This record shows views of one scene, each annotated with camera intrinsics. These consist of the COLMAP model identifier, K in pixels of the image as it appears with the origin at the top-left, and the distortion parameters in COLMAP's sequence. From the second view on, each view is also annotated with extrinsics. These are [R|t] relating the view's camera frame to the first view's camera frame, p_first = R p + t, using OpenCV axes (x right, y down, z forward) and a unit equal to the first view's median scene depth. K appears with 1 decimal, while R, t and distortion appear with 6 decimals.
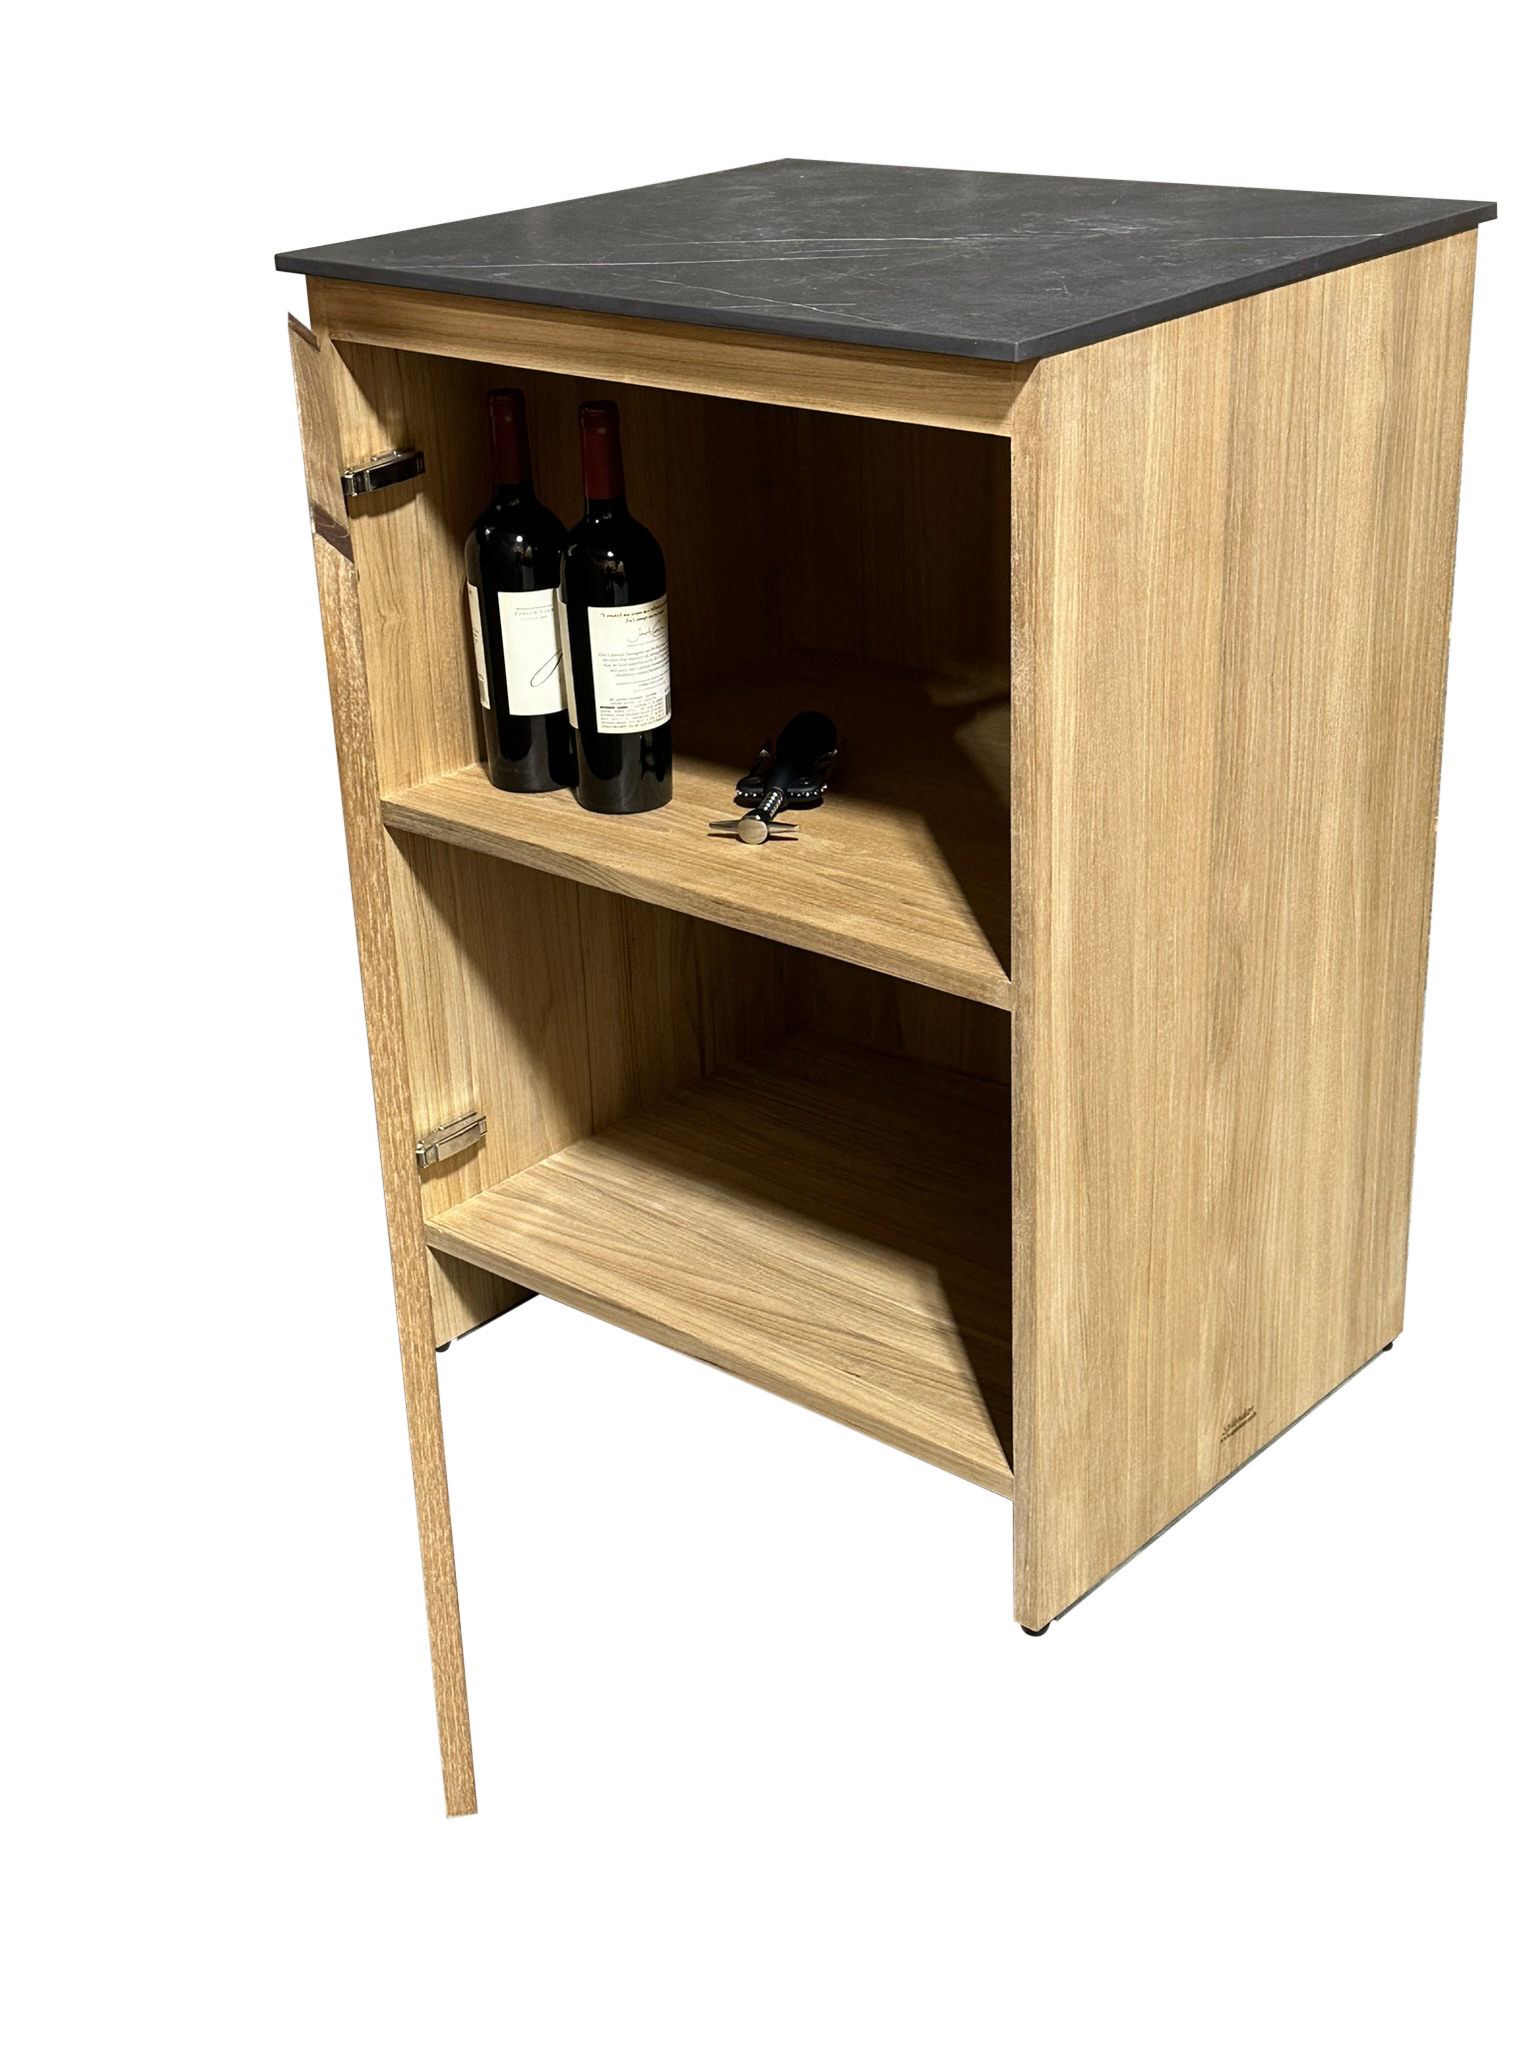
lens RADIAL K [[2725.4, 0, 764.6], [0, 2725.4, 1012.3], [0, 0, 1]] dist [0.208556, 0.000000]
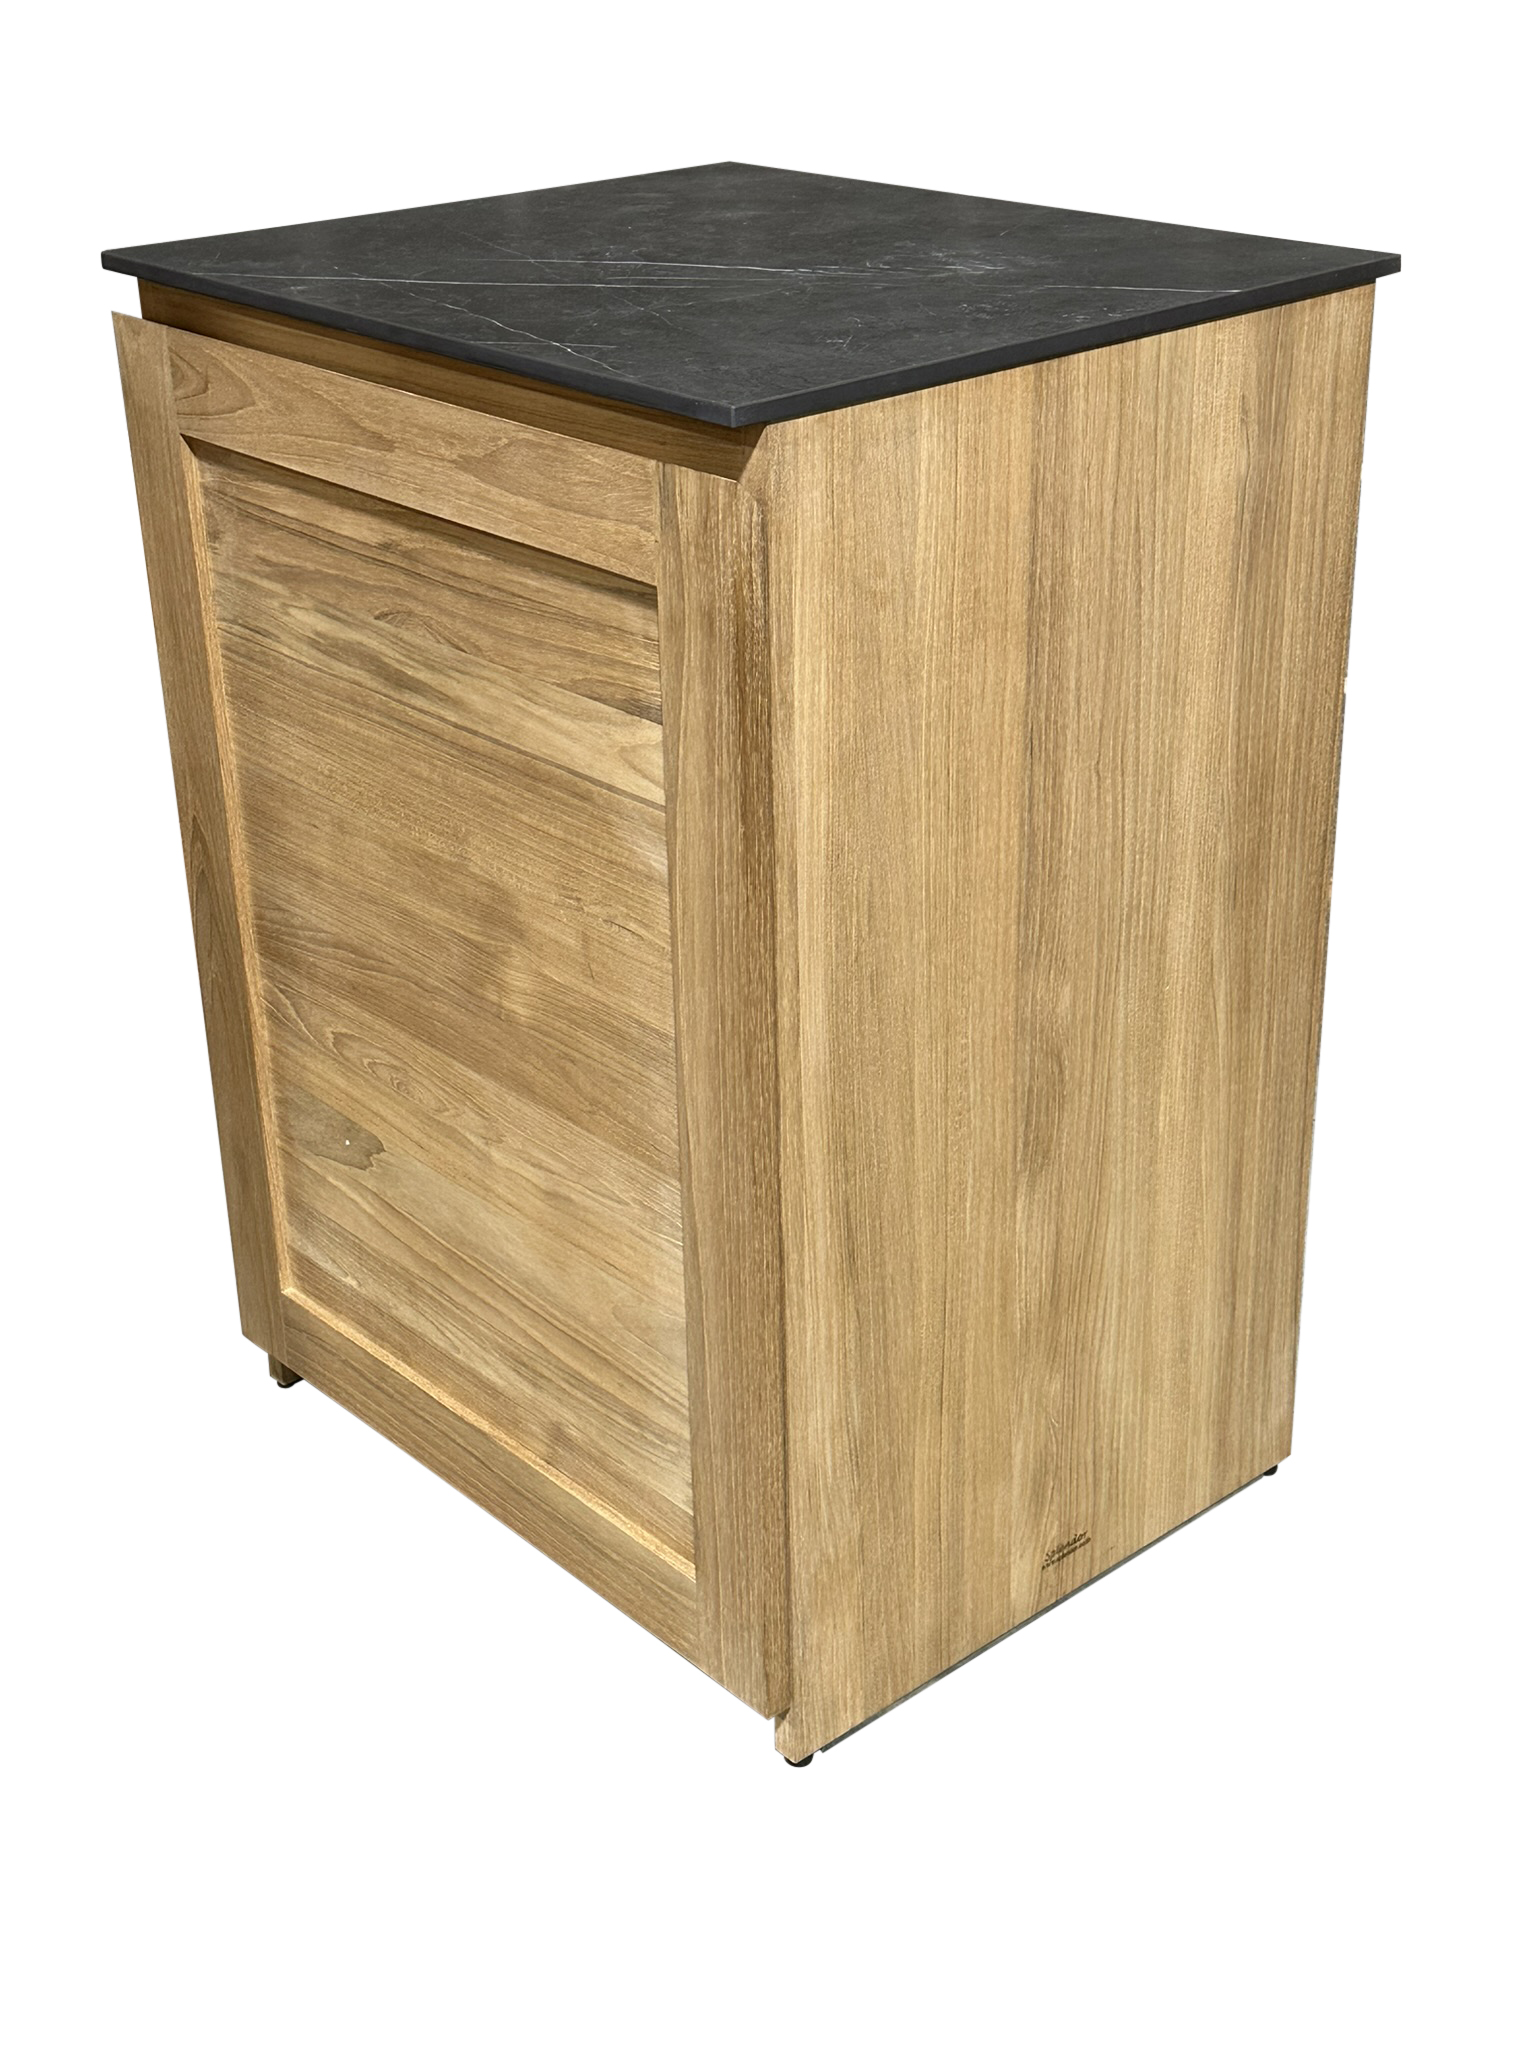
lens RADIAL K [[2725.4, 0, 770.2], [0, 2725.4, 1031.7], [0, 0, 1]] dist [0.208556, 0.000000]
pose [[0.991776, 0.068429, -0.108152, 0.174666], [-0.065567, 0.997403, 0.029797, -0.051014], [0.109910, -0.022461, 0.993688, 0.070563]]
